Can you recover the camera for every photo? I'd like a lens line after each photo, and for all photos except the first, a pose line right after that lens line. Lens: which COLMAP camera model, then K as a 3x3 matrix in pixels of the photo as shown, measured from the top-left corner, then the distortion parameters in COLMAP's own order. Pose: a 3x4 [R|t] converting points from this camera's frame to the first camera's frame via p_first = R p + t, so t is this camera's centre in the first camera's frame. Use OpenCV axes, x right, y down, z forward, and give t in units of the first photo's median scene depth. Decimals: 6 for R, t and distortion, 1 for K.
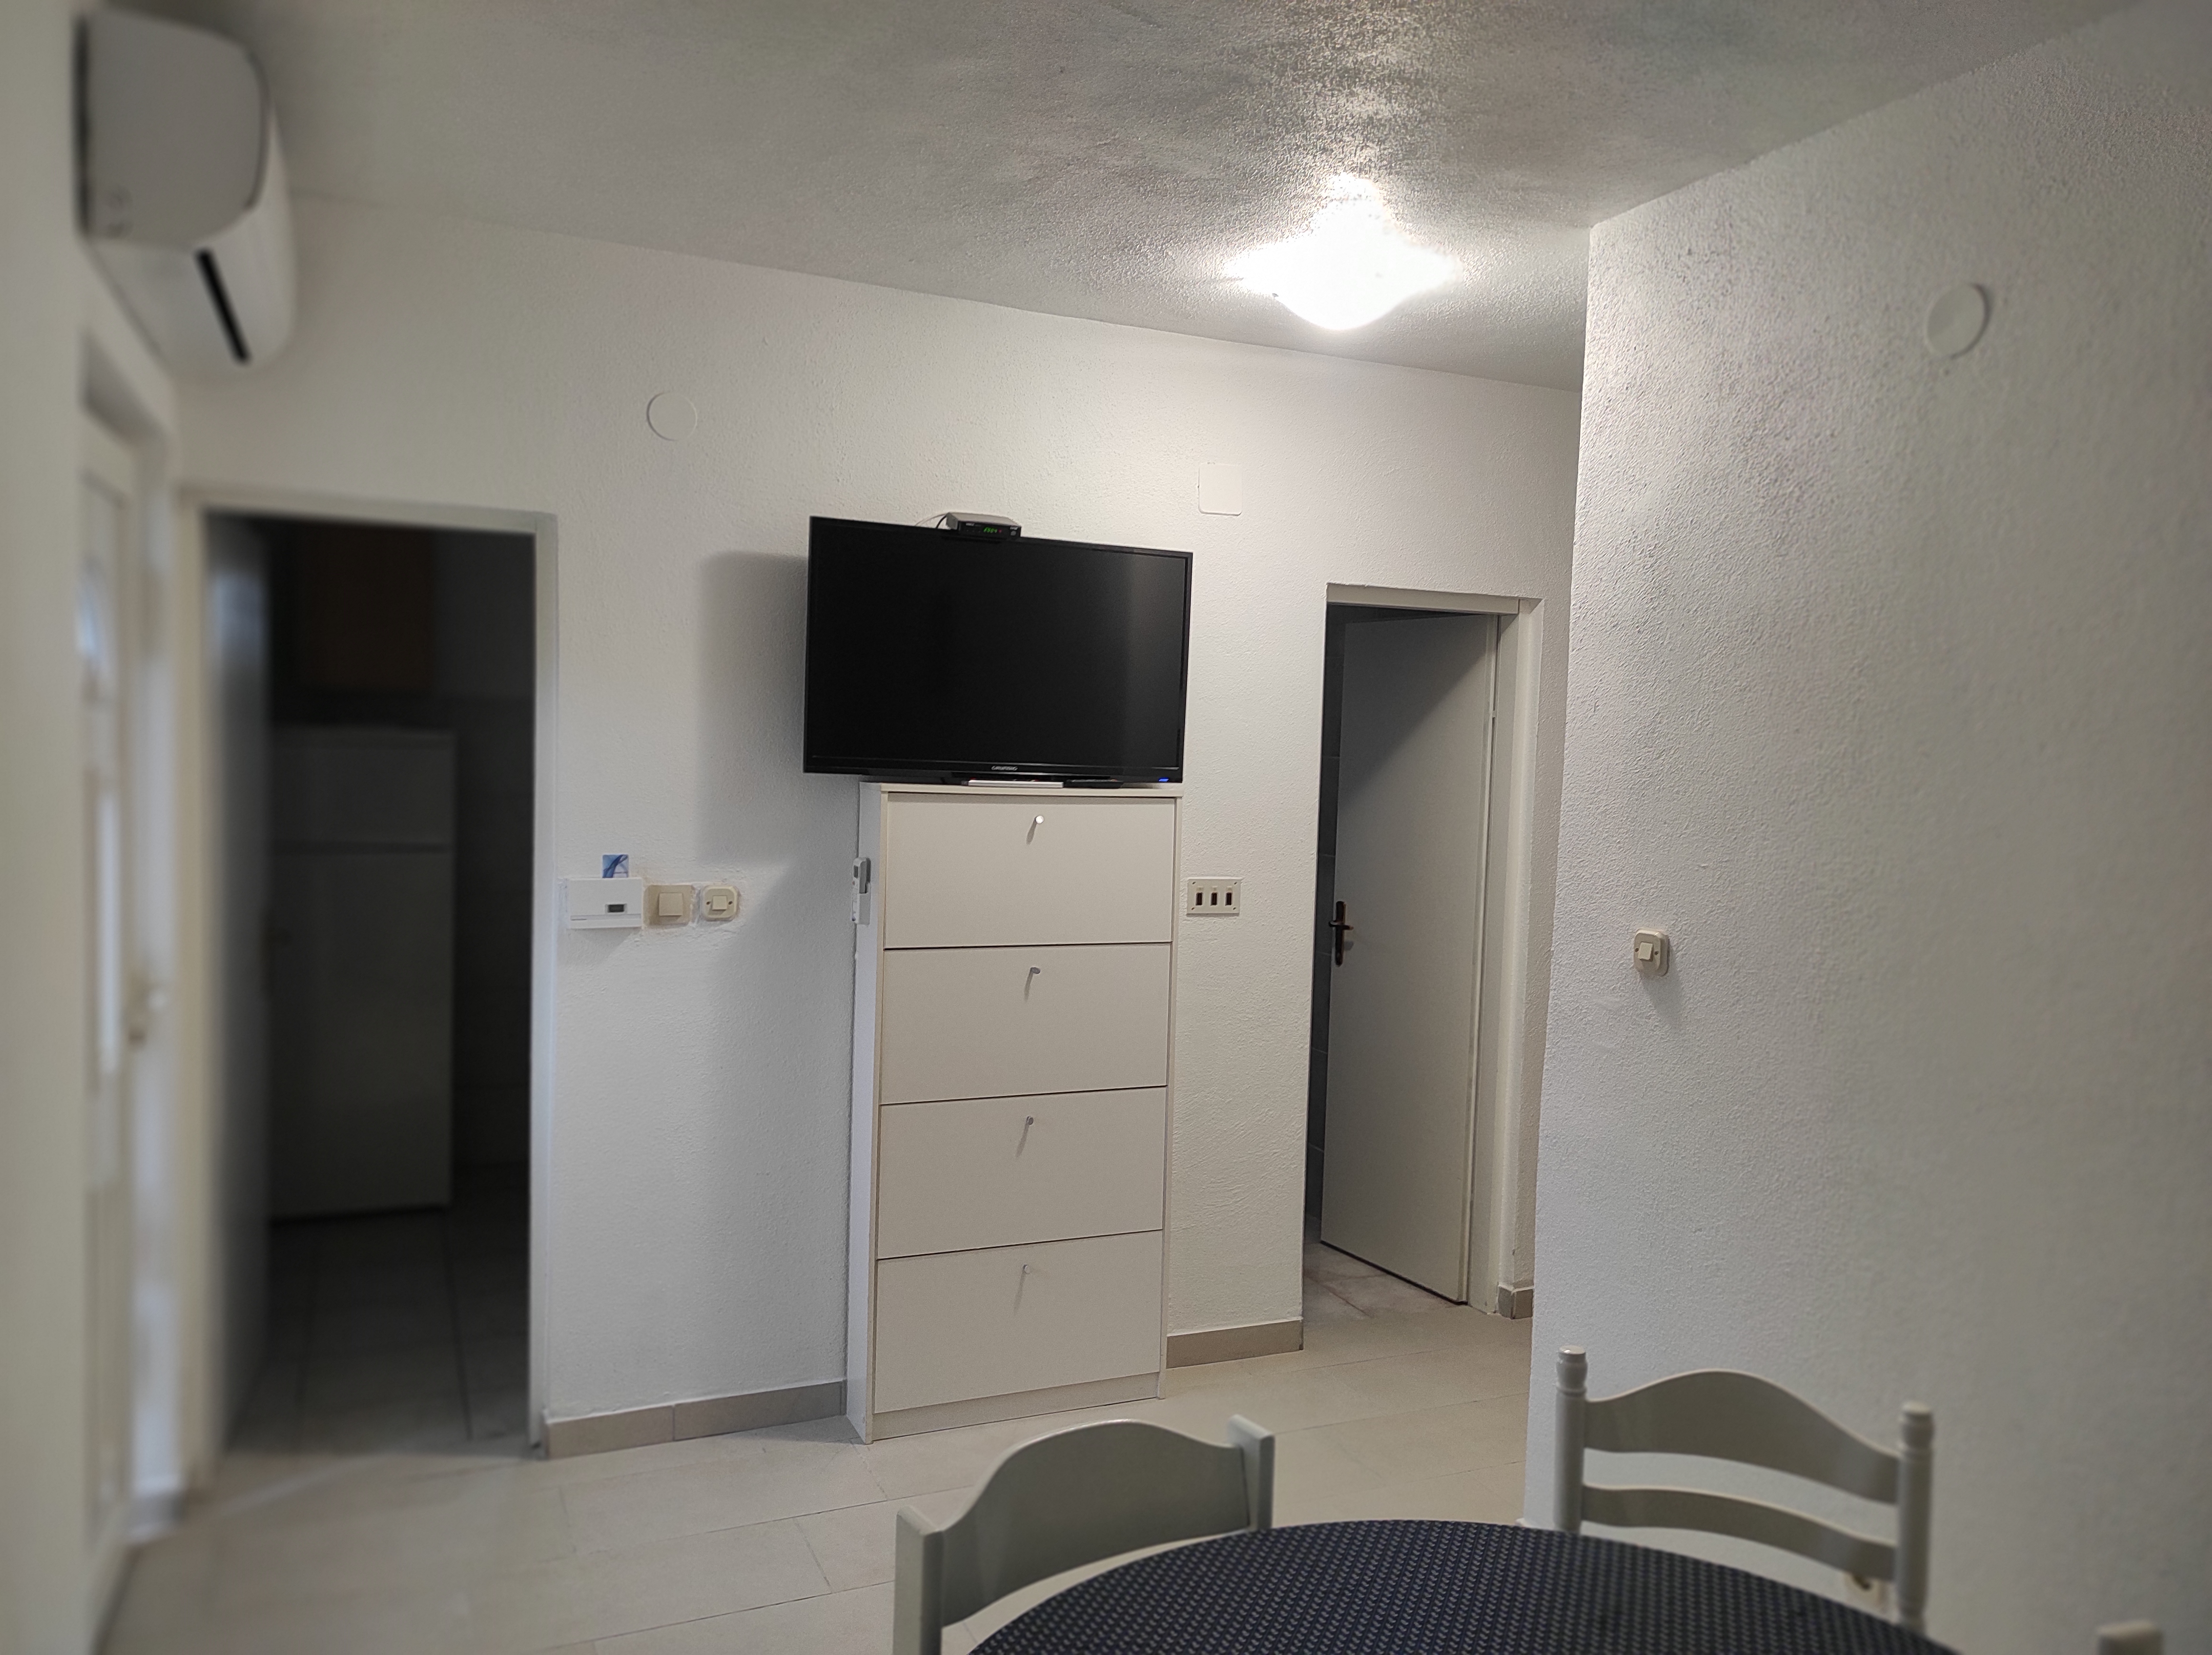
lens RADIAL K [[1642.2, 0, 1106.0], [0, 1642.2, 827.5], [0, 0, 1]] dist [0.076164, -0.089454]
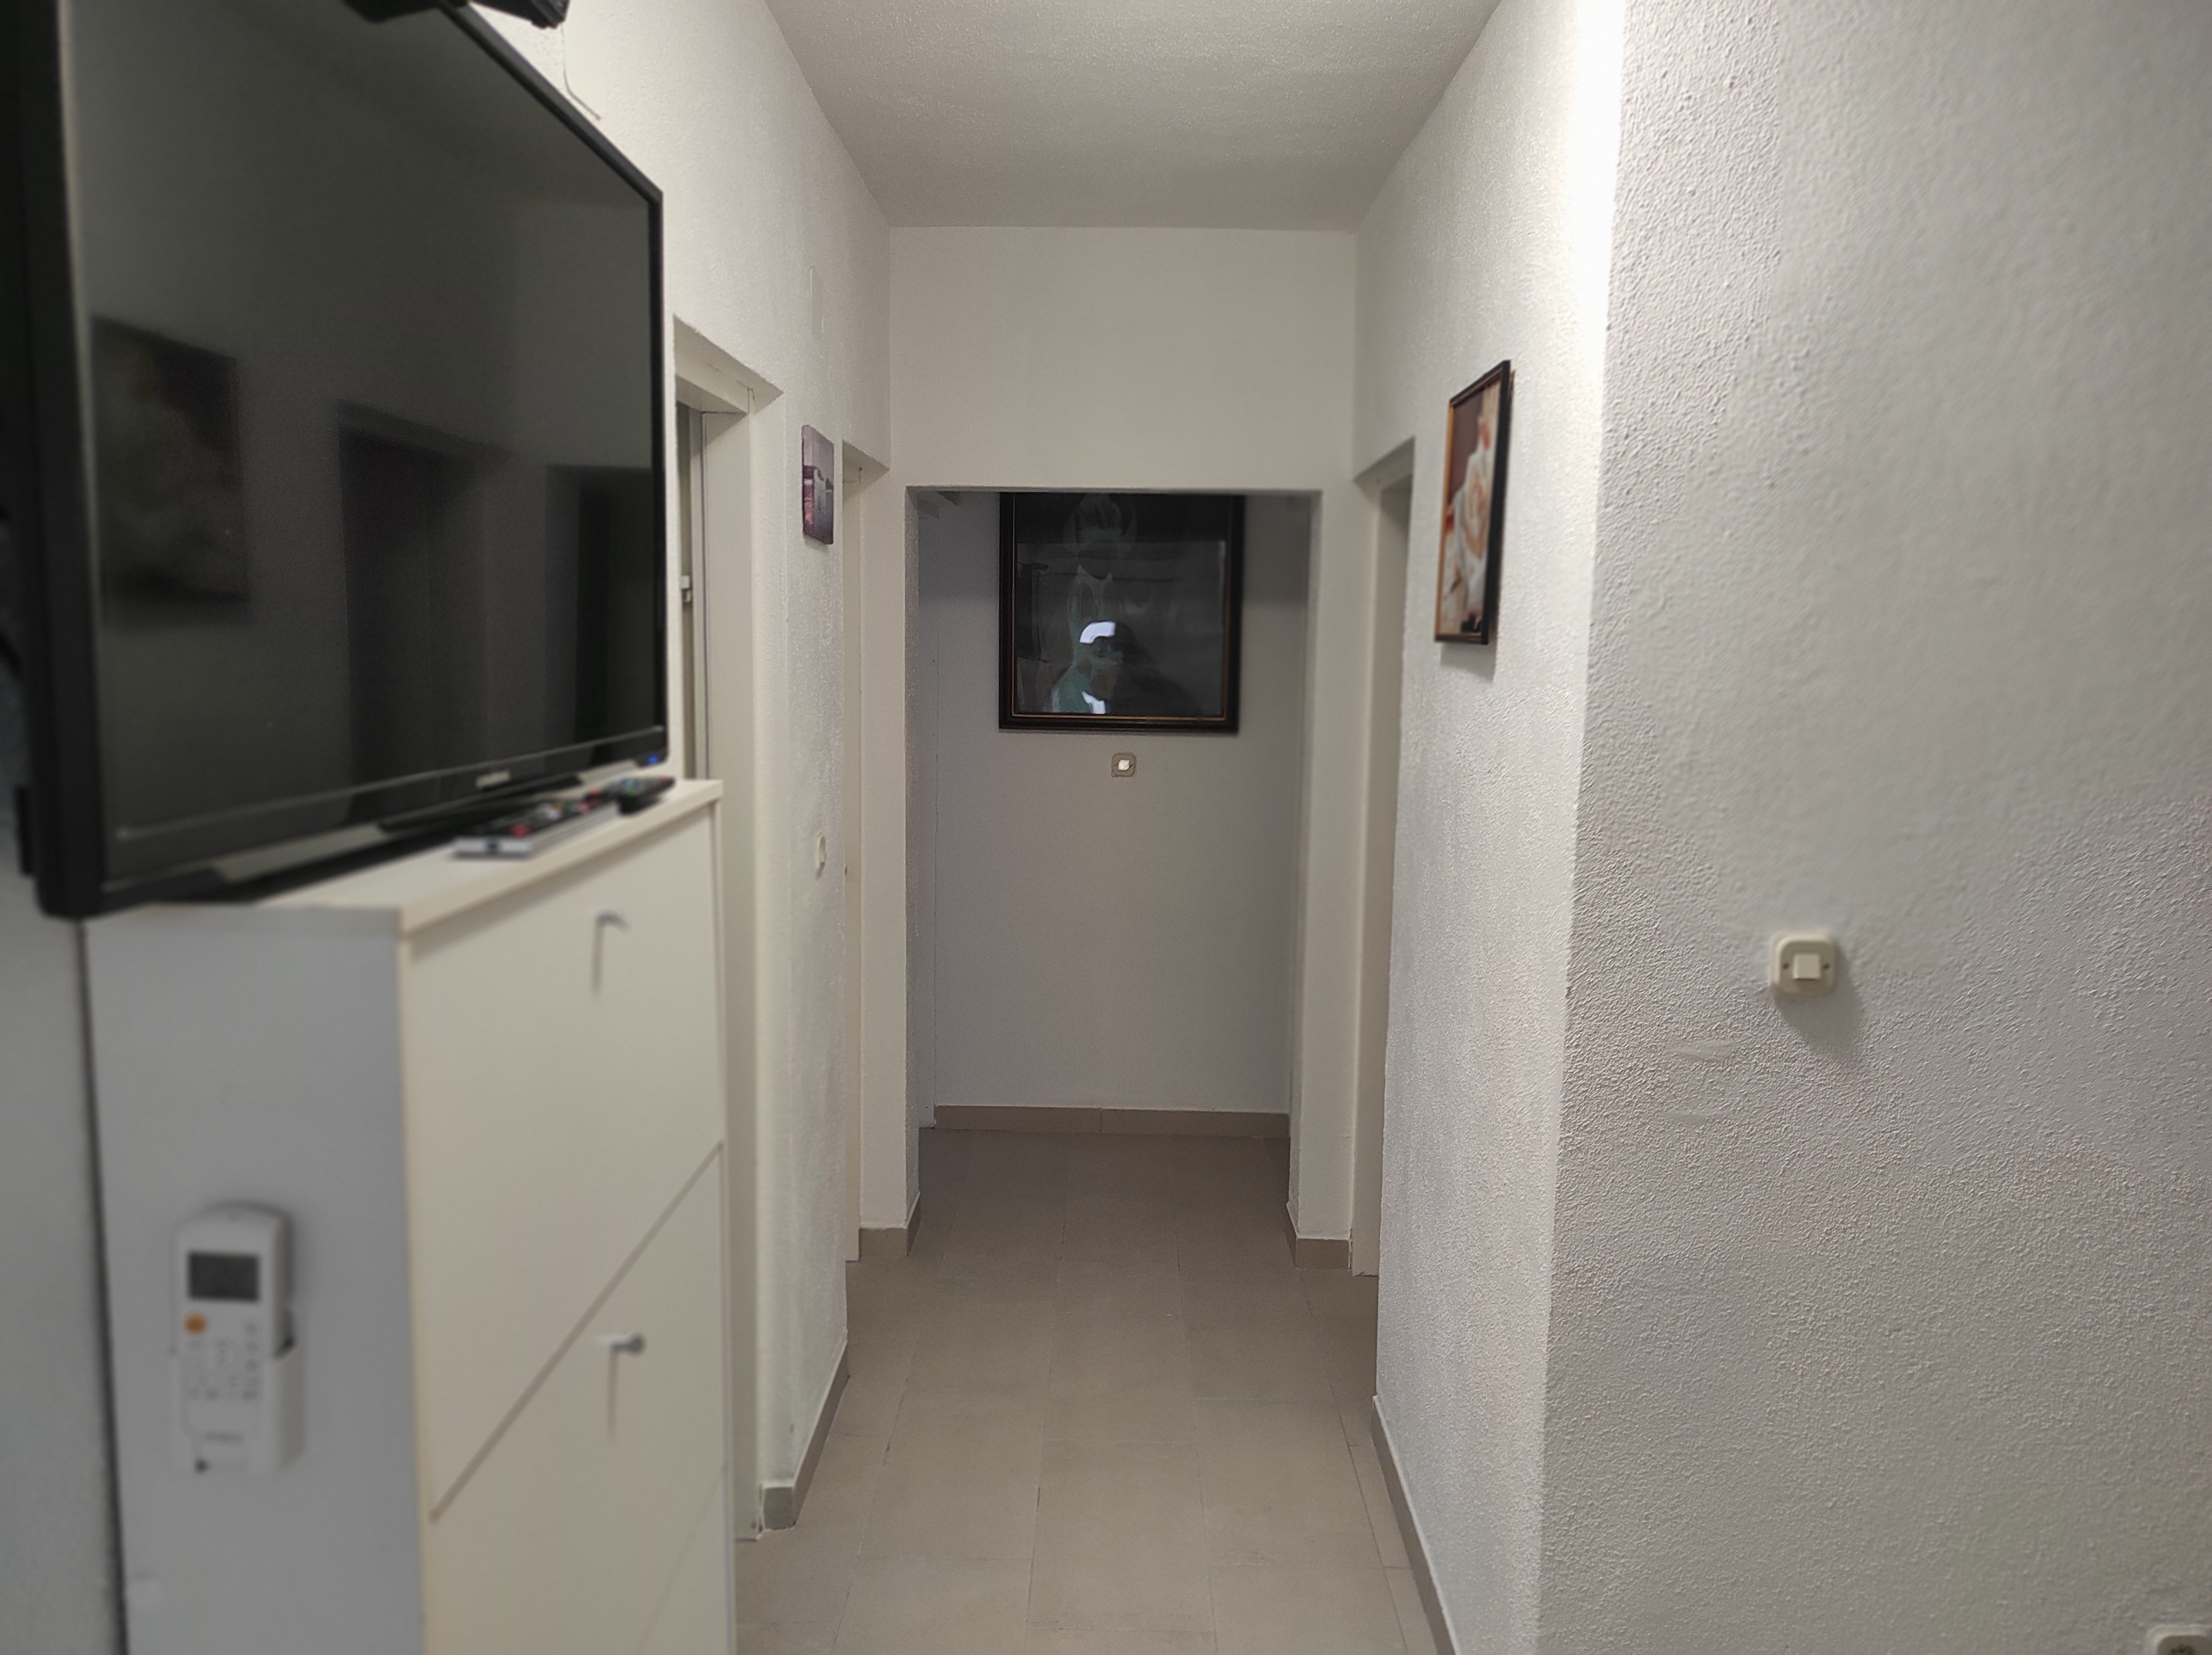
lens RADIAL K [[1642.2, 0, 1106.0], [0, 1642.2, 827.5], [0, 0, 1]] dist [0.076164, -0.089454]
pose [[0.401157, -0.135659, 0.905908, -0.400363], [0.041049, 0.990642, 0.130170, -0.082513], [-0.915089, -0.015032, 0.402971, 0.992112]]
